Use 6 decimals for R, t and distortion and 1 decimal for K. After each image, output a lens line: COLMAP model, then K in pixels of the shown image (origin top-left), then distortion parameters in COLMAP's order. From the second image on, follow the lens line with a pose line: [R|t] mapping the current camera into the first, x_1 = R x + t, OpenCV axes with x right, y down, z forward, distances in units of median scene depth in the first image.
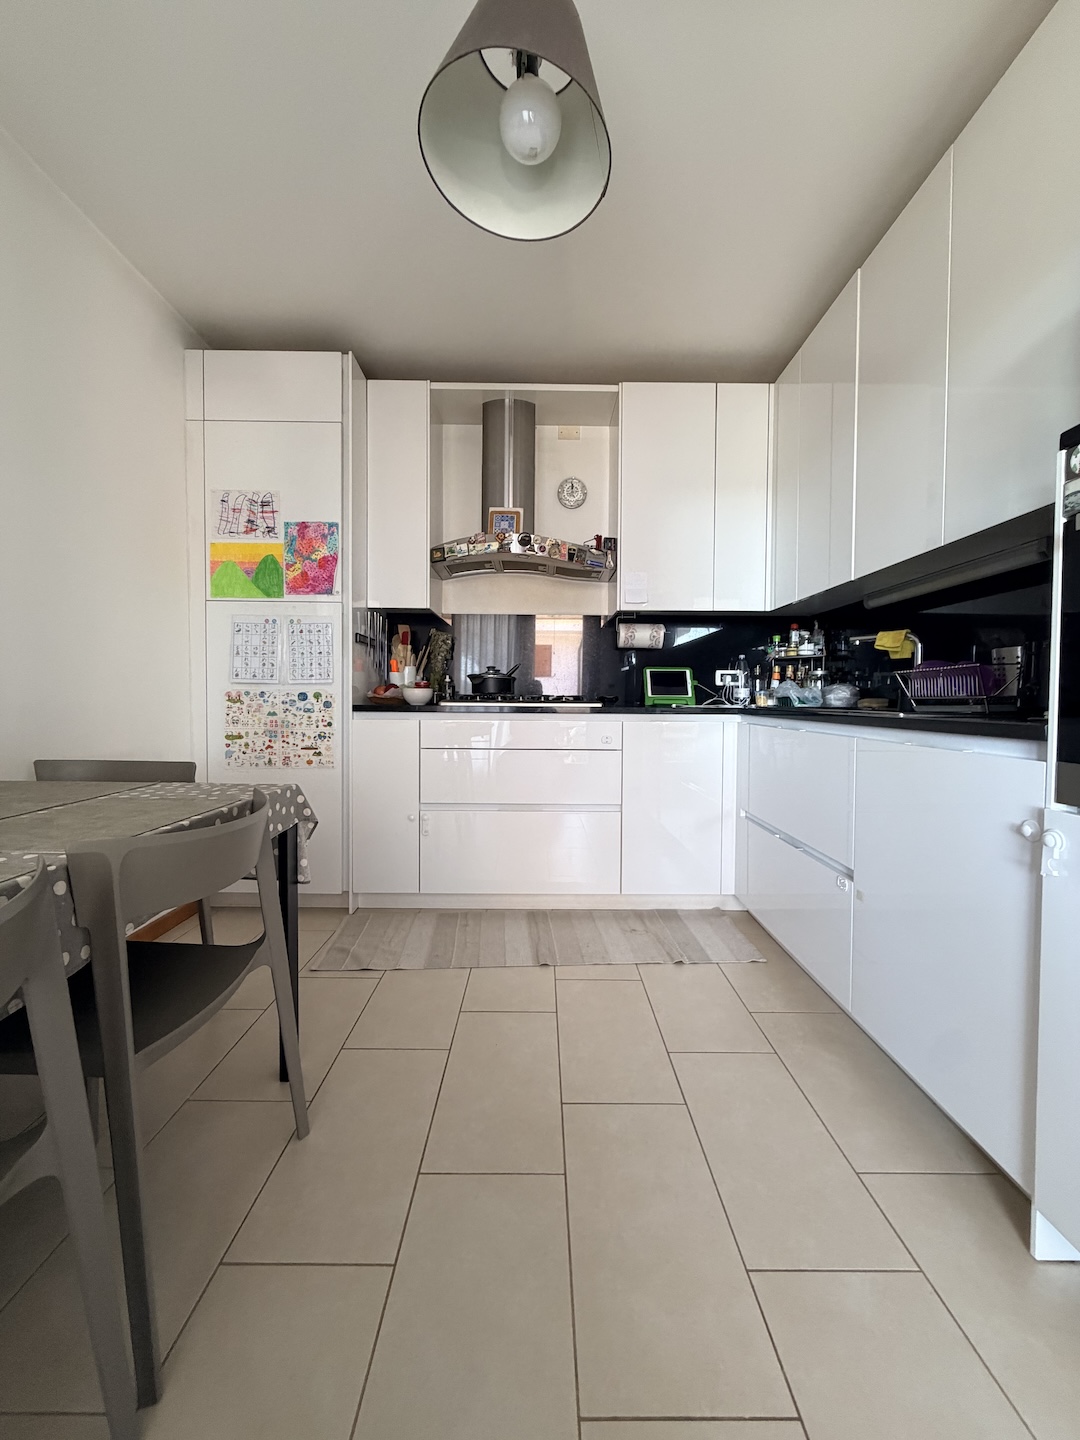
lens RADIAL K [[574.2, 0, 541.8], [0, 574.2, 714.3], [0, 0, 1]] dist [0.001238, -0.000310]
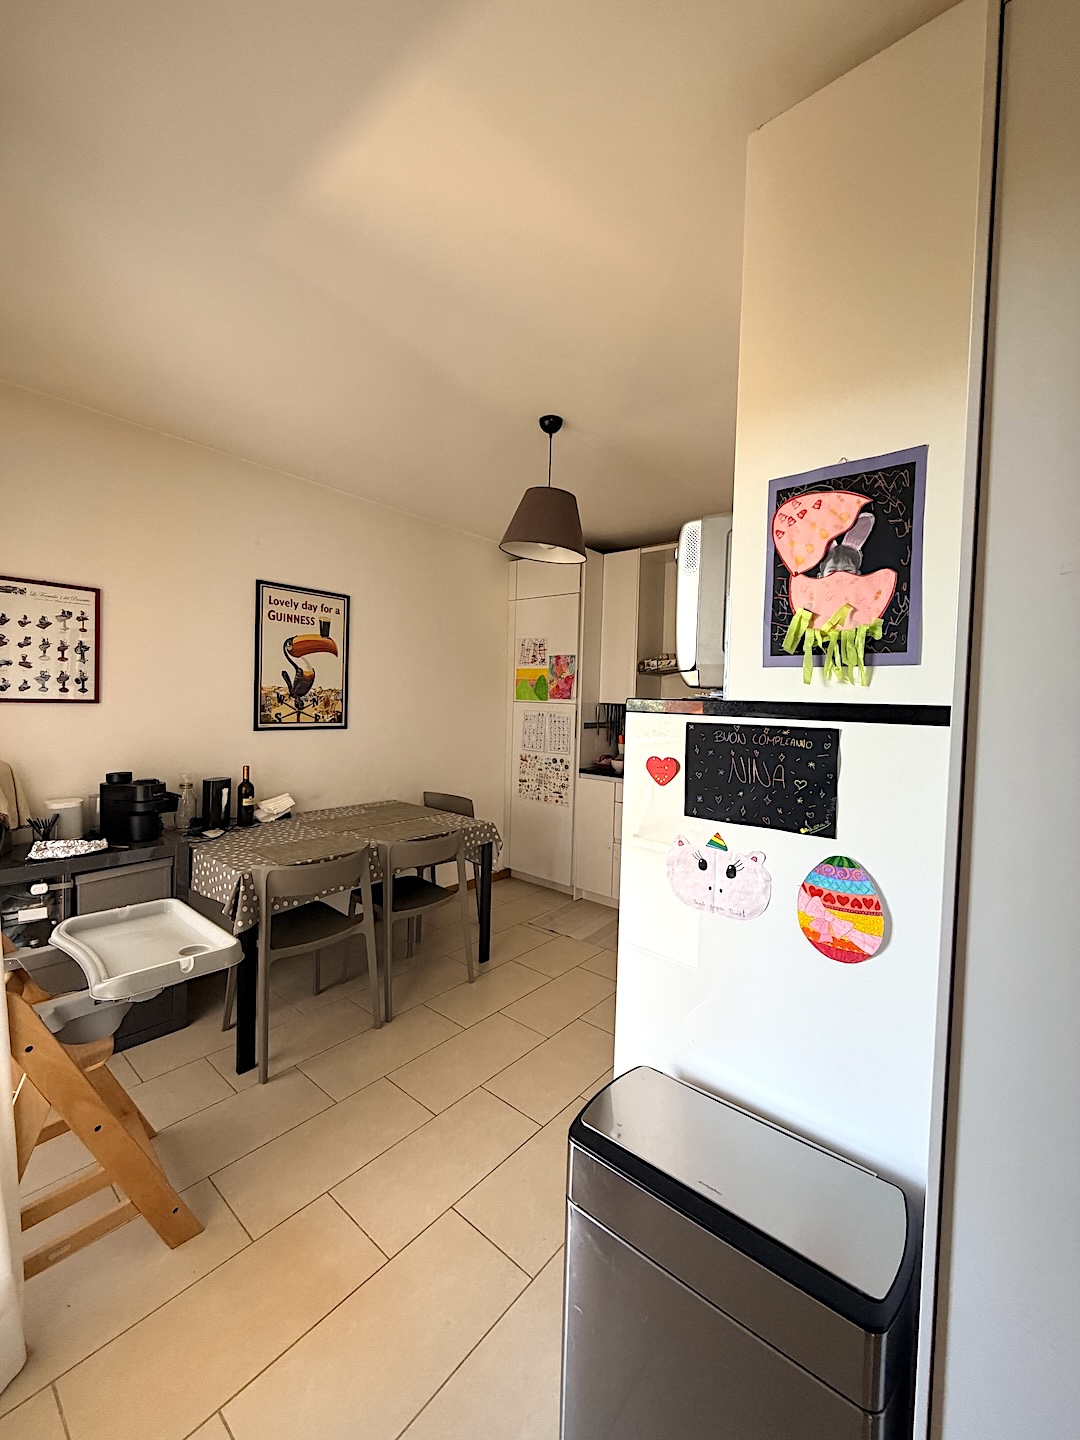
lens RADIAL K [[574.2, 0, 541.8], [0, 574.2, 714.3], [0, 0, 1]] dist [0.001238, -0.000310]
pose [[0.767346, 0.031859, -0.640441, 0.604715], [-0.040758, 0.999169, 0.000870, -0.164244], [0.639936, 0.025436, 0.768007, -0.288728]]
